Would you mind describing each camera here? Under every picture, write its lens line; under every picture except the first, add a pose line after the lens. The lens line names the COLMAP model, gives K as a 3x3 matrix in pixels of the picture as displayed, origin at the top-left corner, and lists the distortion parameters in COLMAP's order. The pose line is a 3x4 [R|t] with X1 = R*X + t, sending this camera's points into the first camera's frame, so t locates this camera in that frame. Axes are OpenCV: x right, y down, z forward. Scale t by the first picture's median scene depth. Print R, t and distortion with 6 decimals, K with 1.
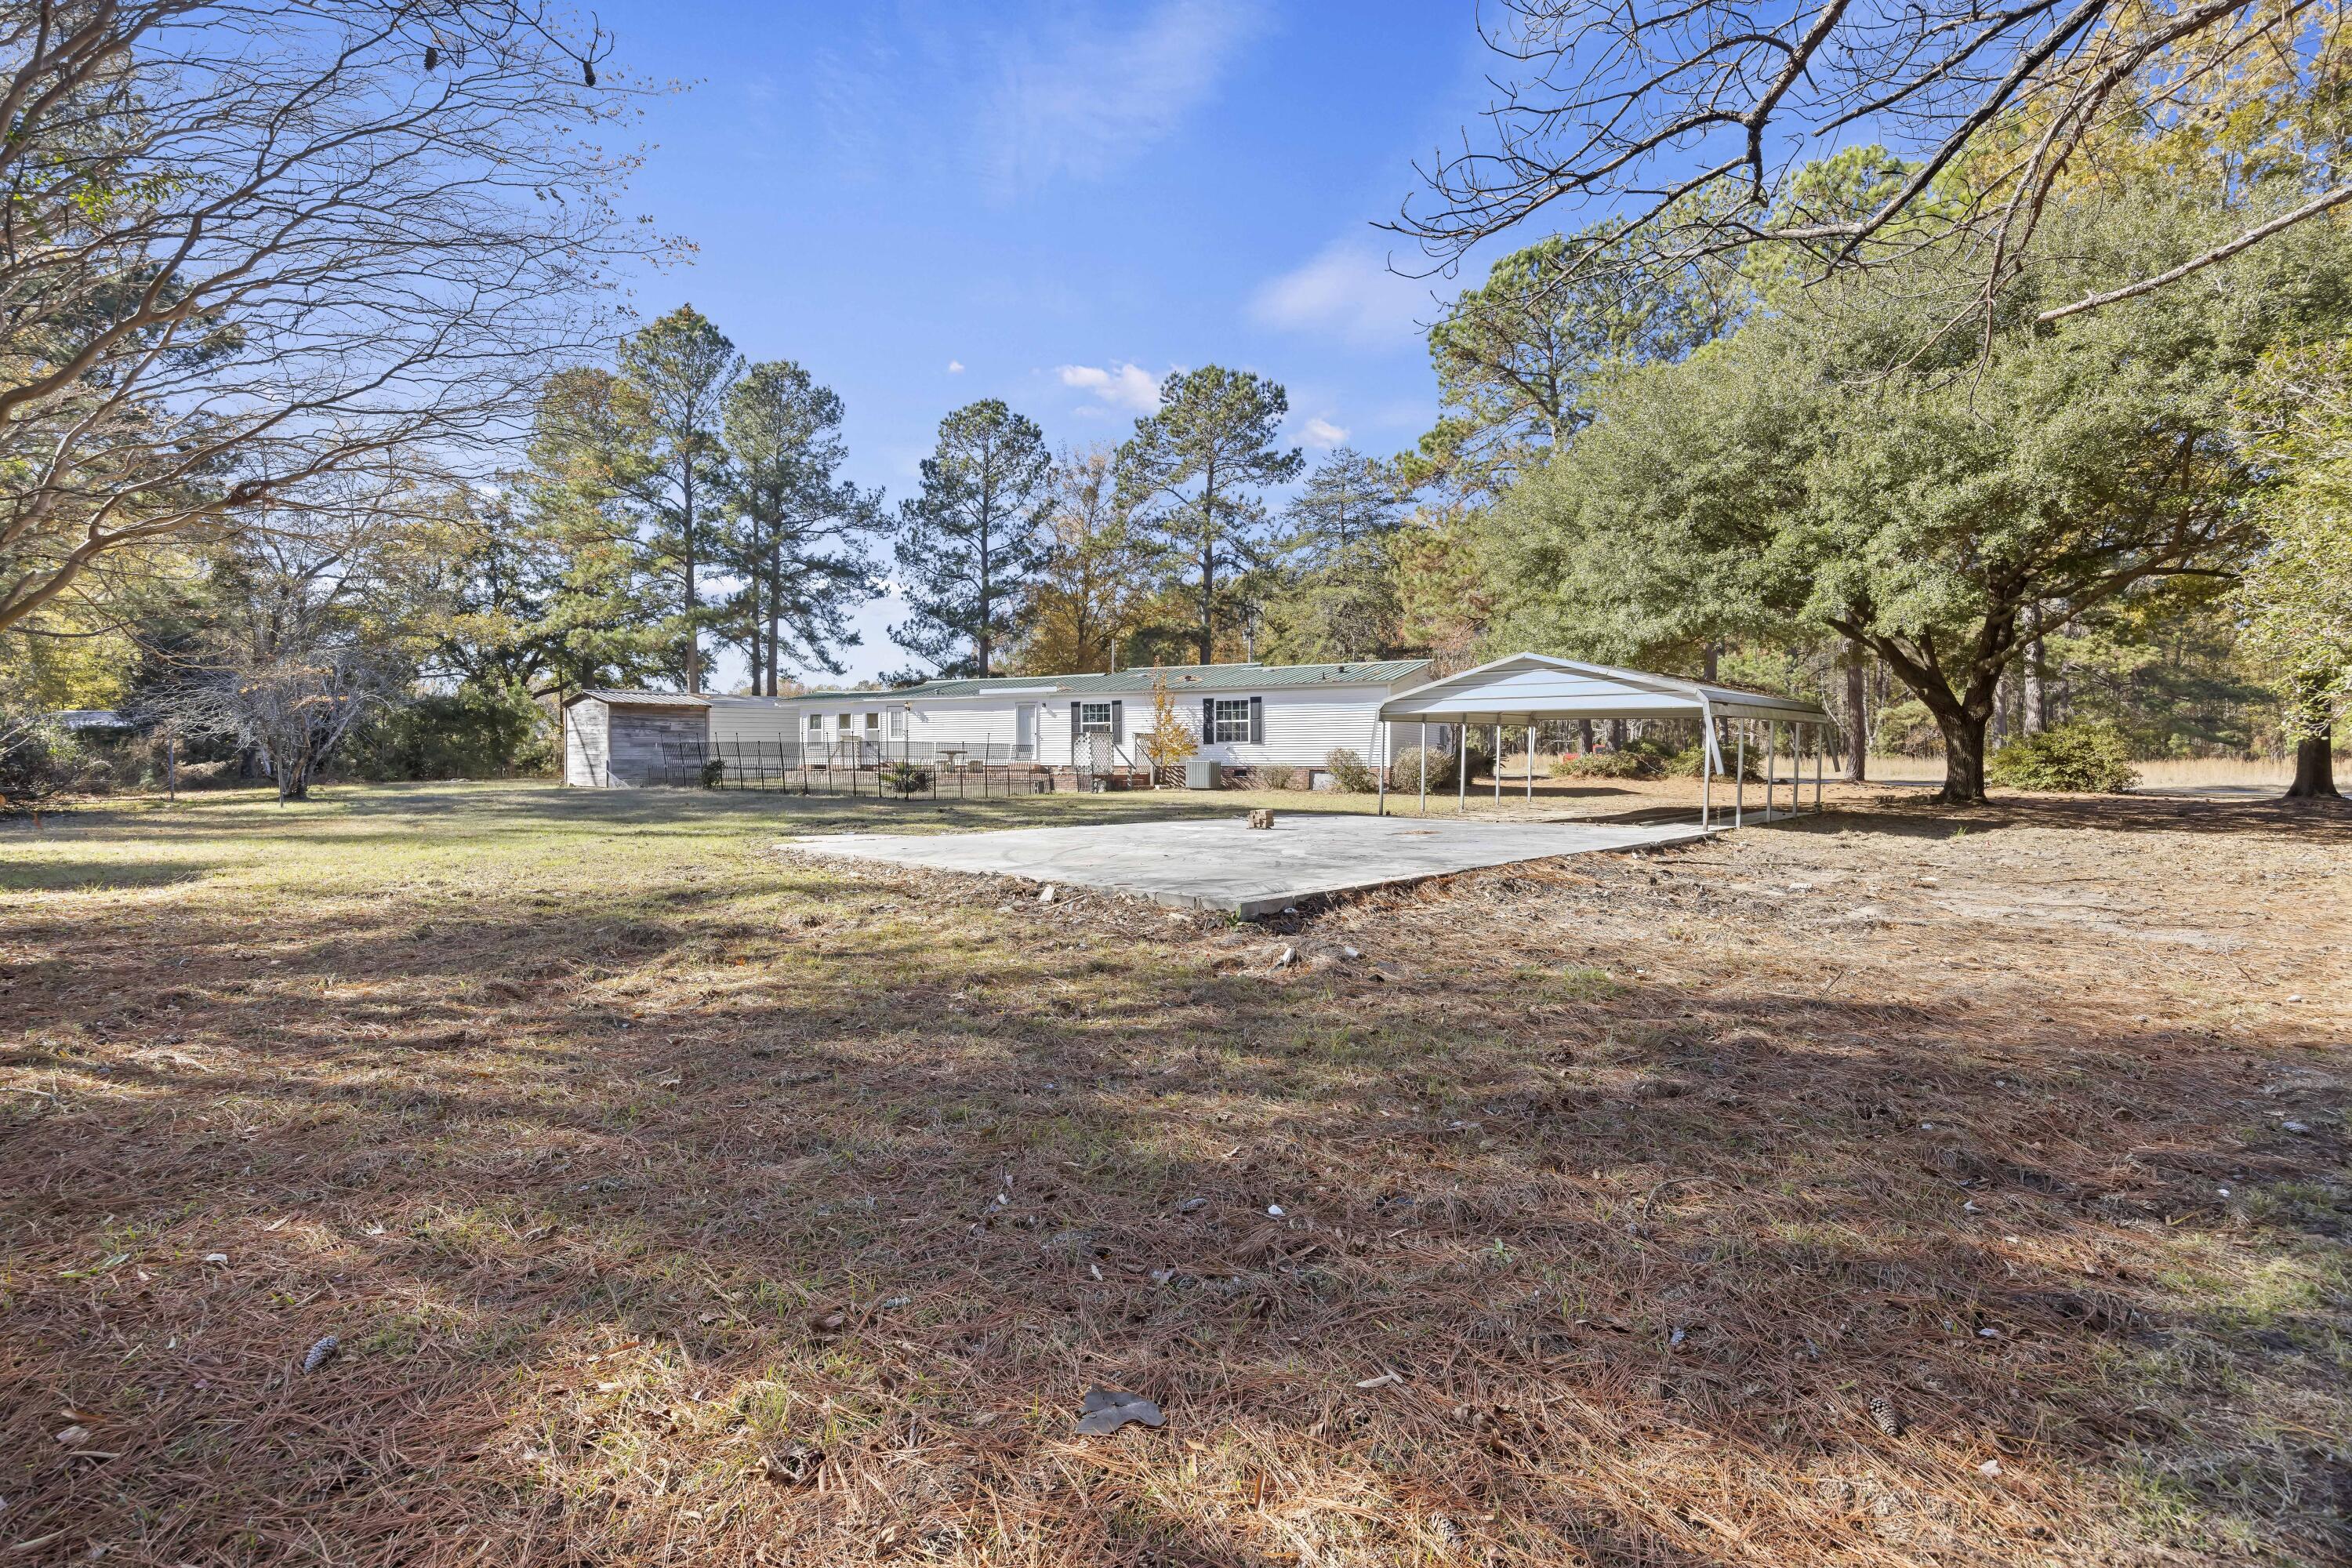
lens RADIAL K [[1100.1, 0, 1176.6], [0, 1100.1, 780.9], [0, 0, 1]] dist [-0.000363, 0.000186]
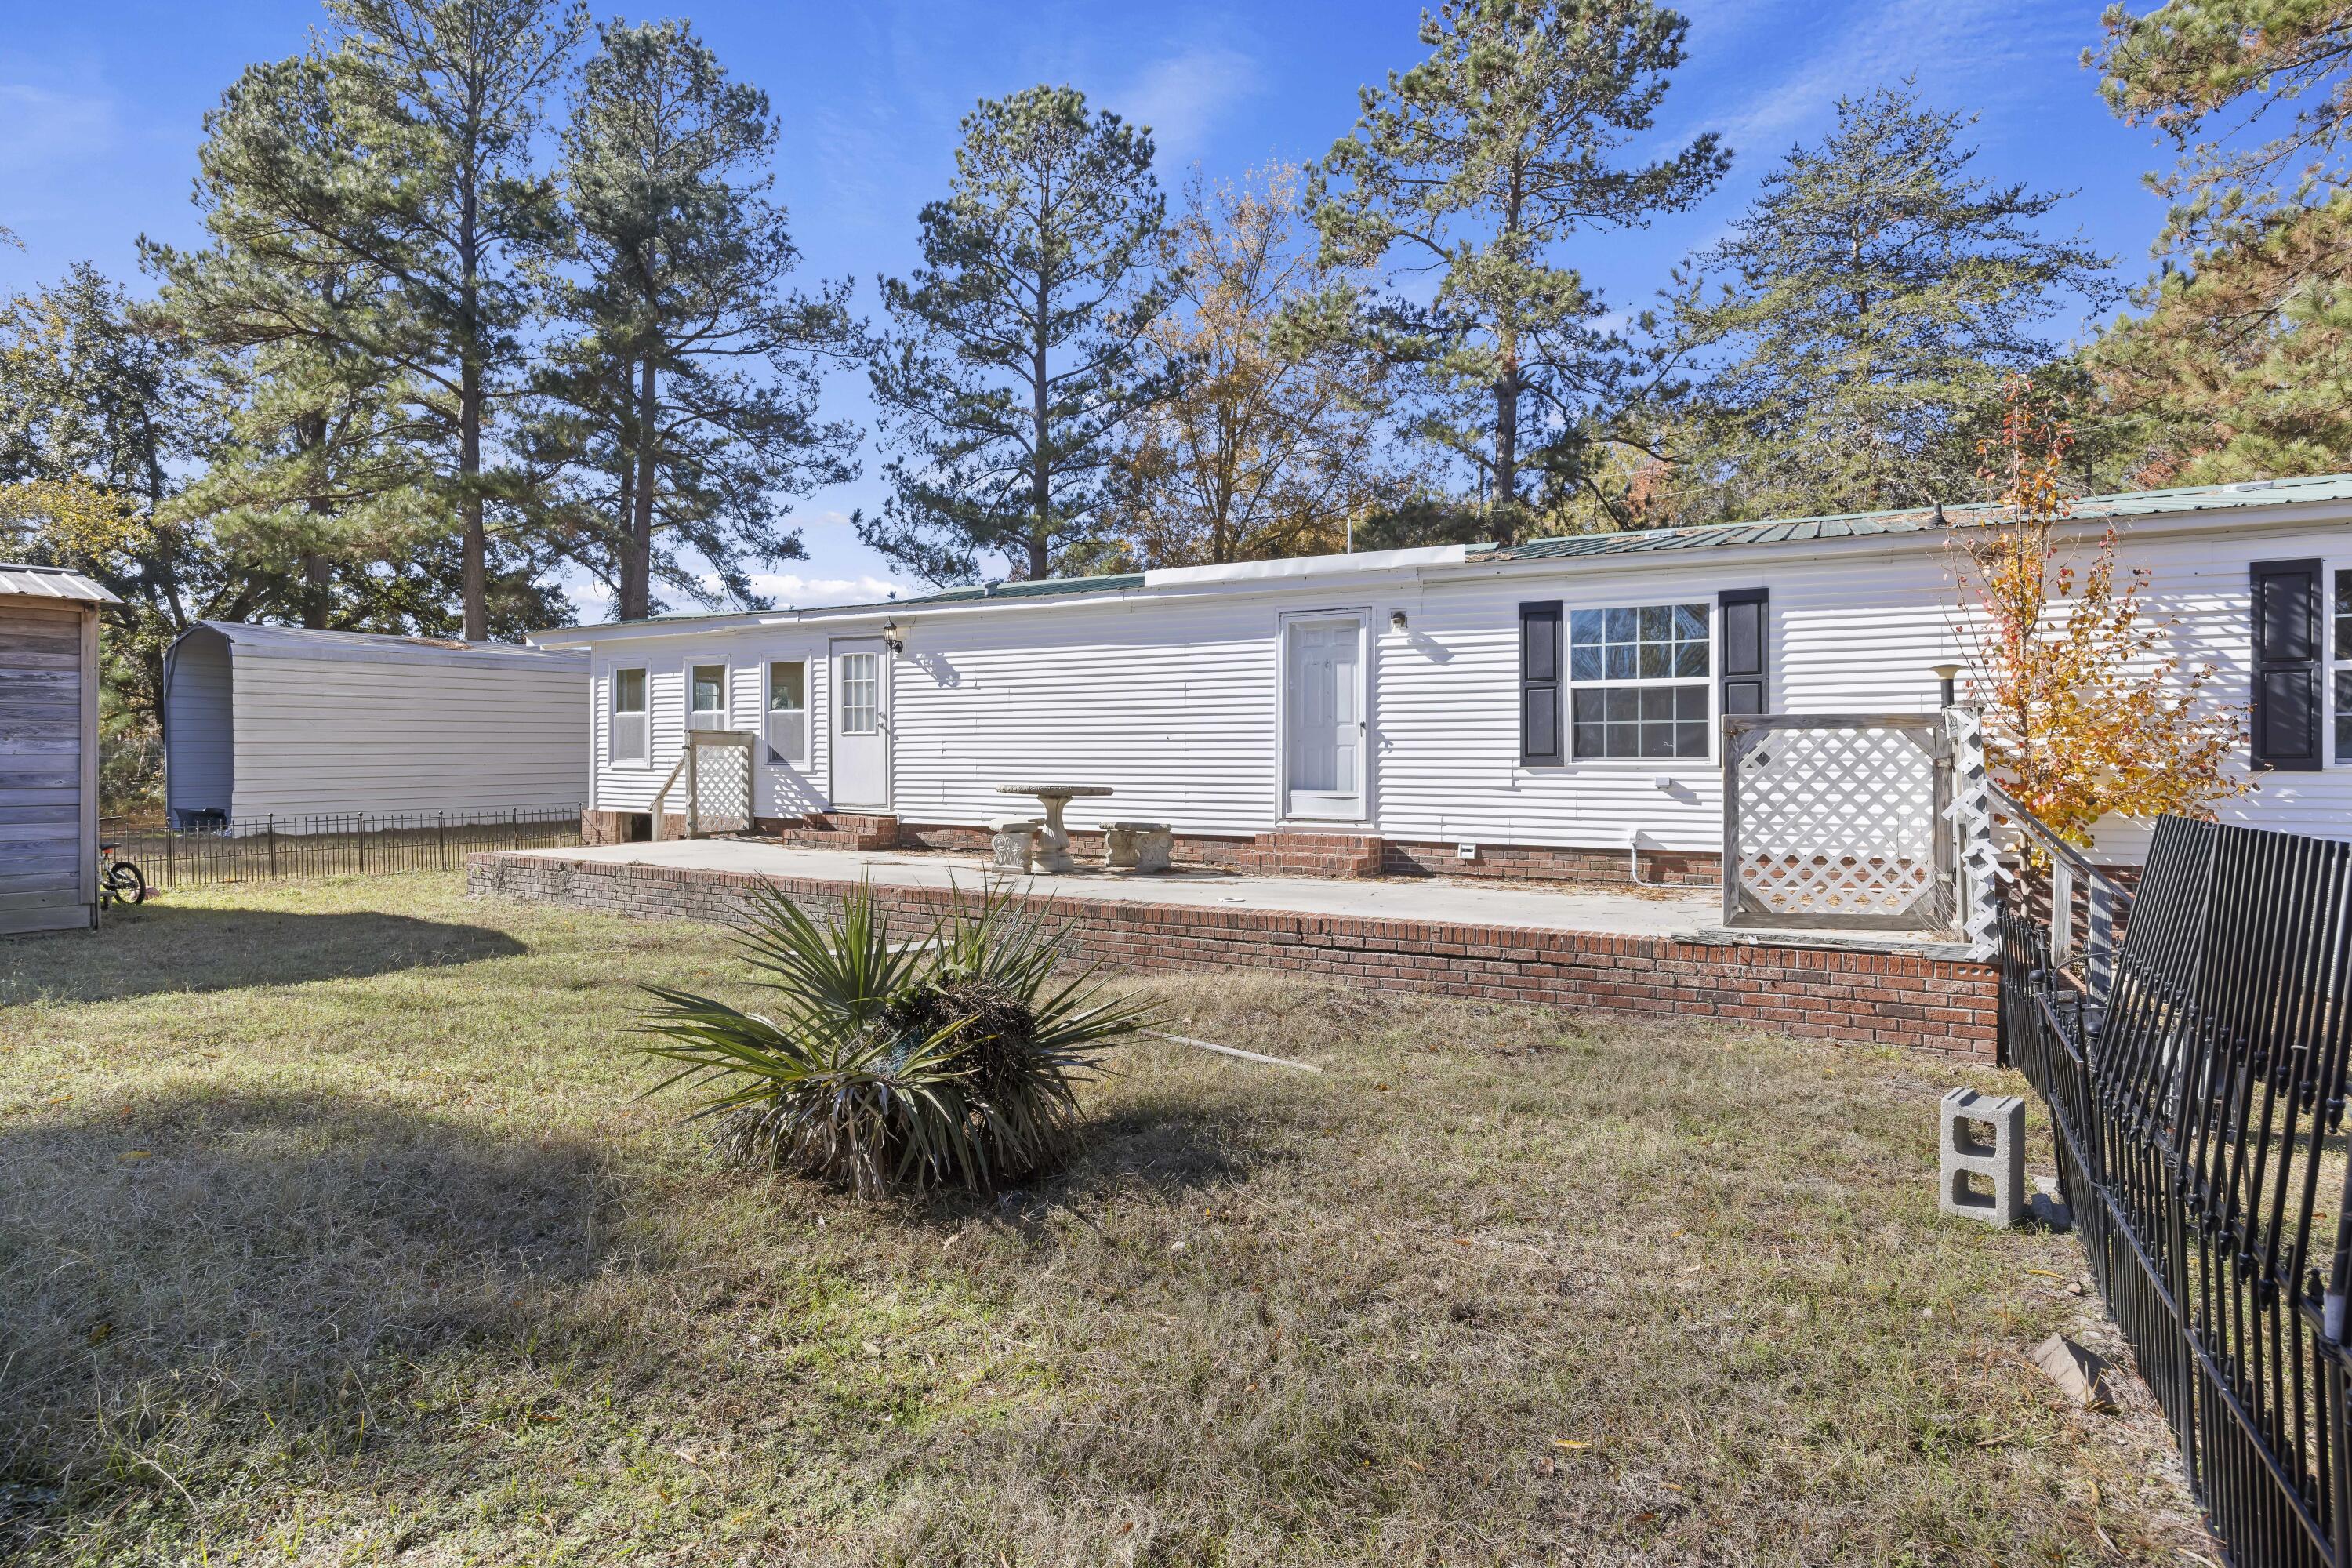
lens RADIAL K [[1288.2, 0, 1196.7], [0, 1288.2, 774.1], [0, 0, 1]] dist [-0.017511, 0.002699]
pose [[0.999976, 0.003384, -0.006042, -0.099942], [-0.003450, 0.999934, -0.010926, -0.015925], [0.006005, 0.010947, 0.999922, 0.406410]]
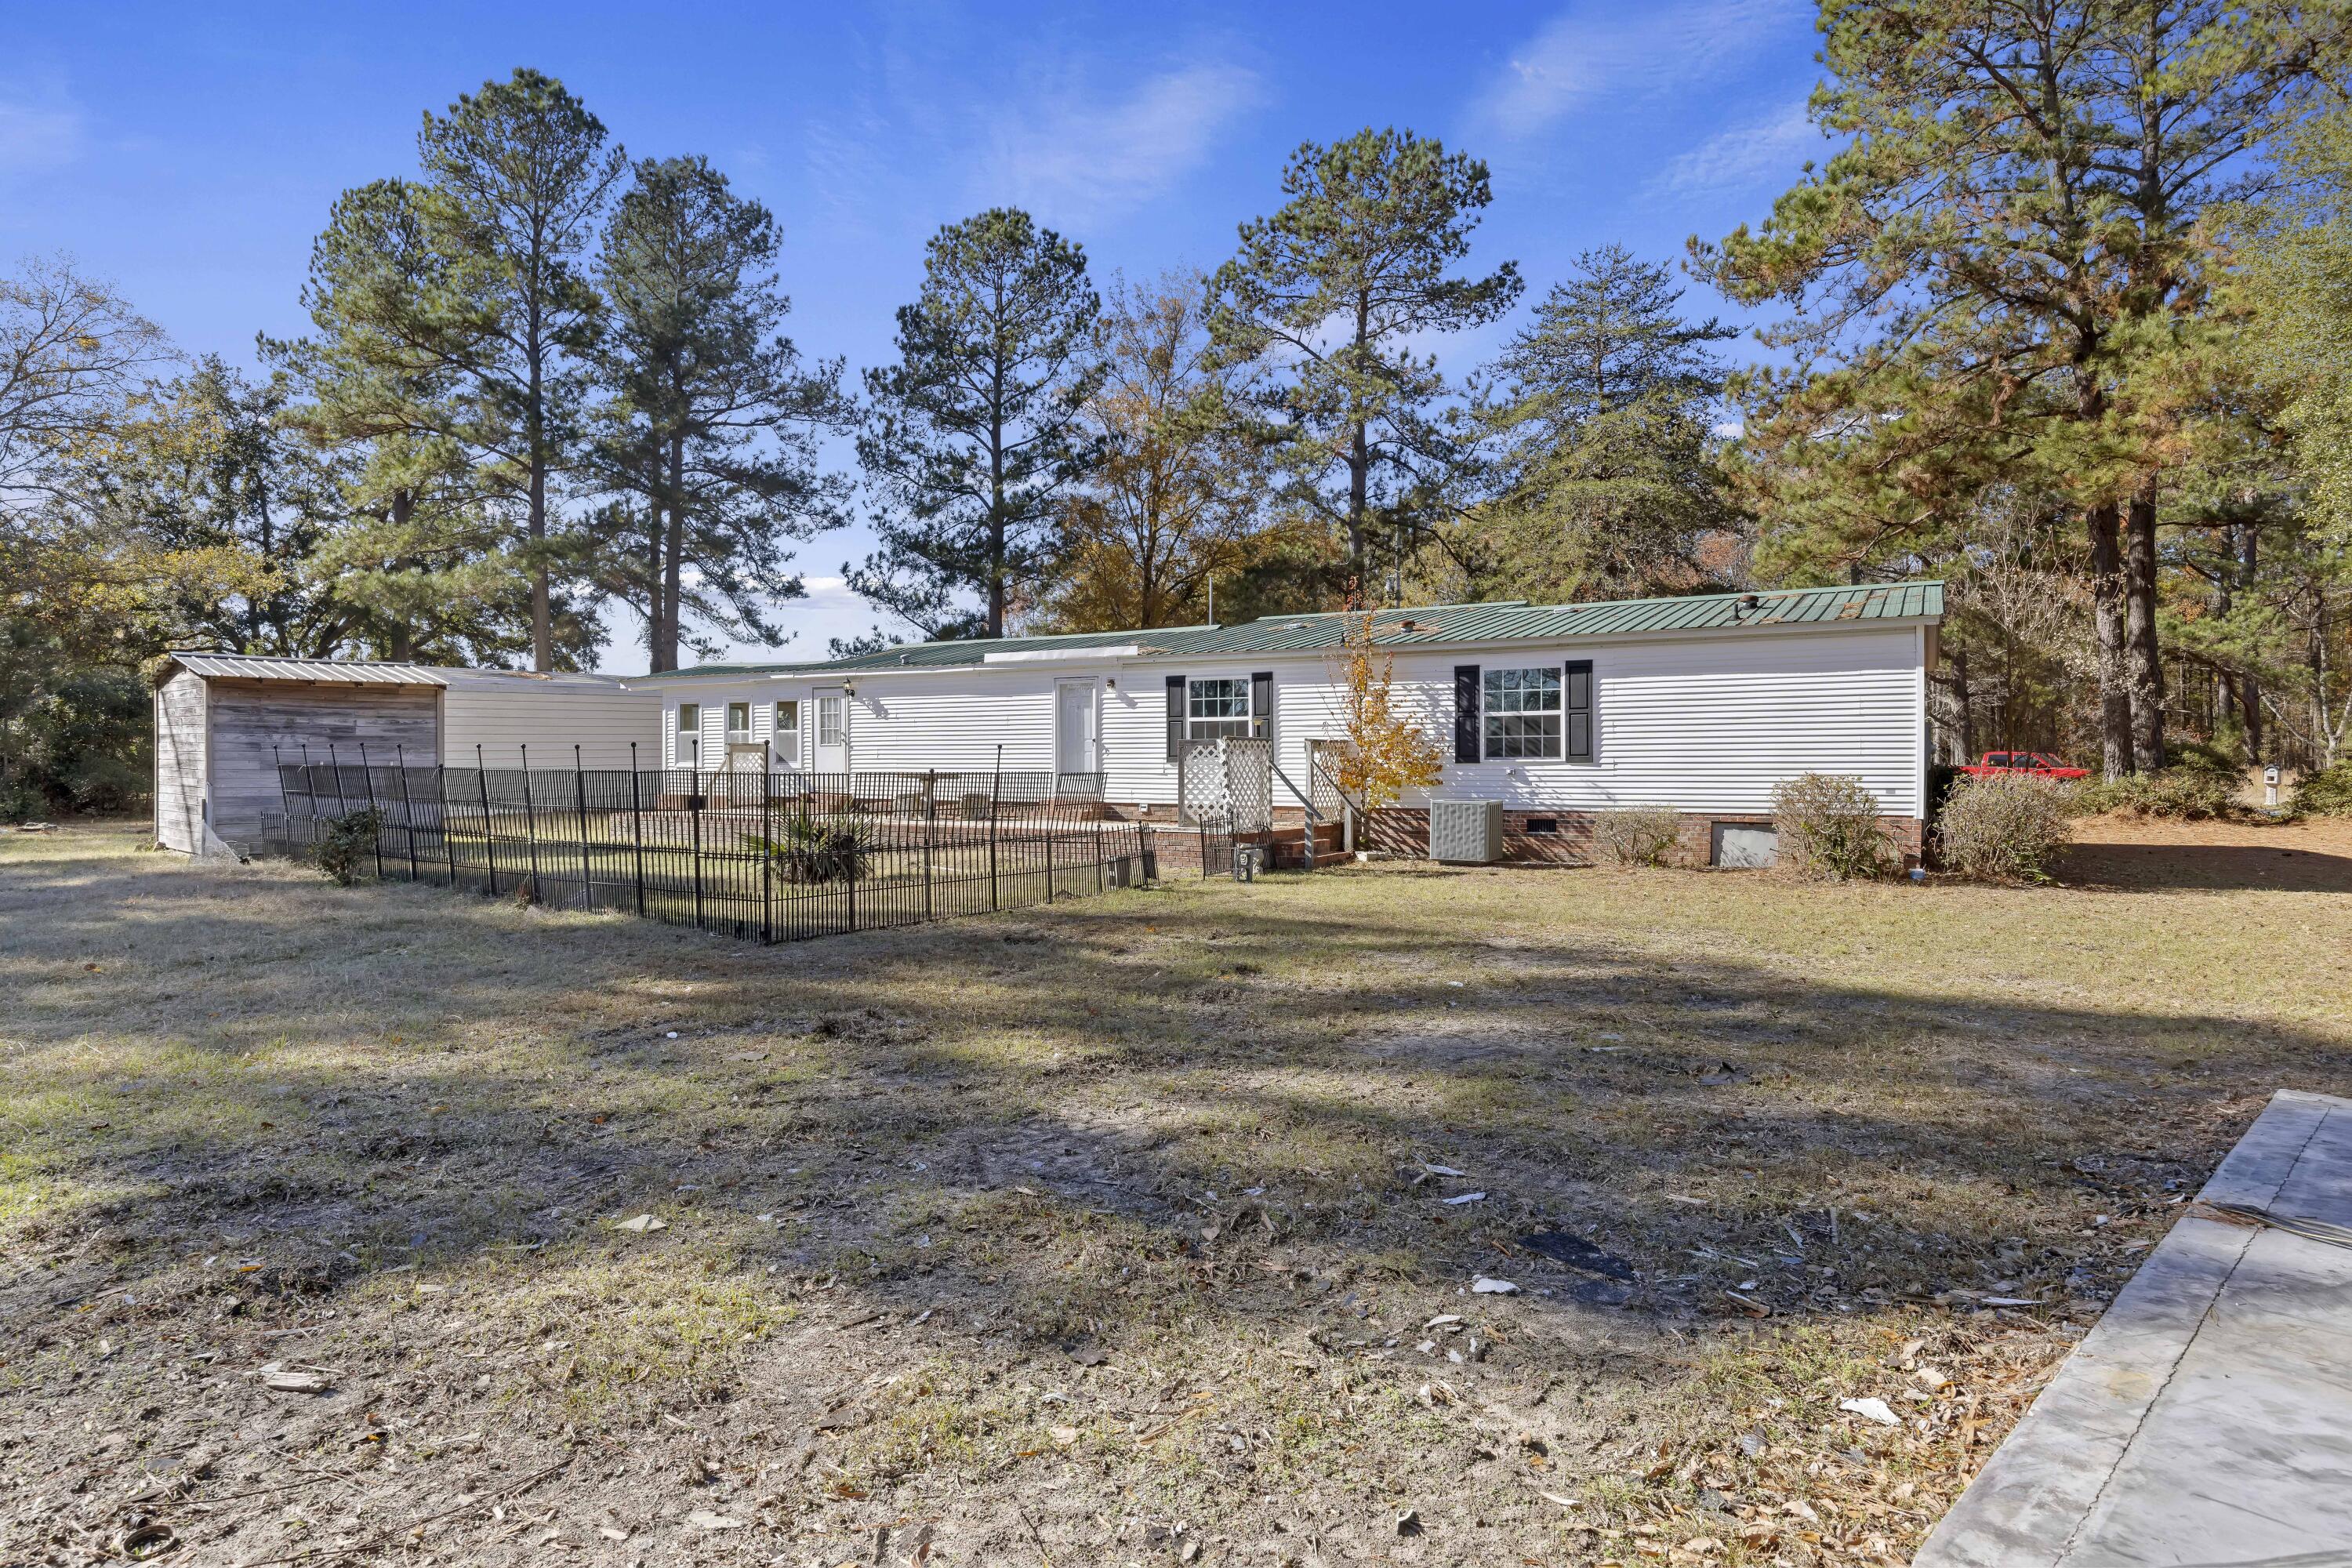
lens RADIAL K [[1361.9, 0, 1178.2], [0, 1361.9, 776.6], [0, 0, 1]] dist [0.007357, -0.002251]
pose [[0.999123, -0.000965, -0.041858, -0.037921], [0.000572, 0.999956, -0.009387, -0.012046], [0.041865, 0.009355, 0.999079, 0.225588]]
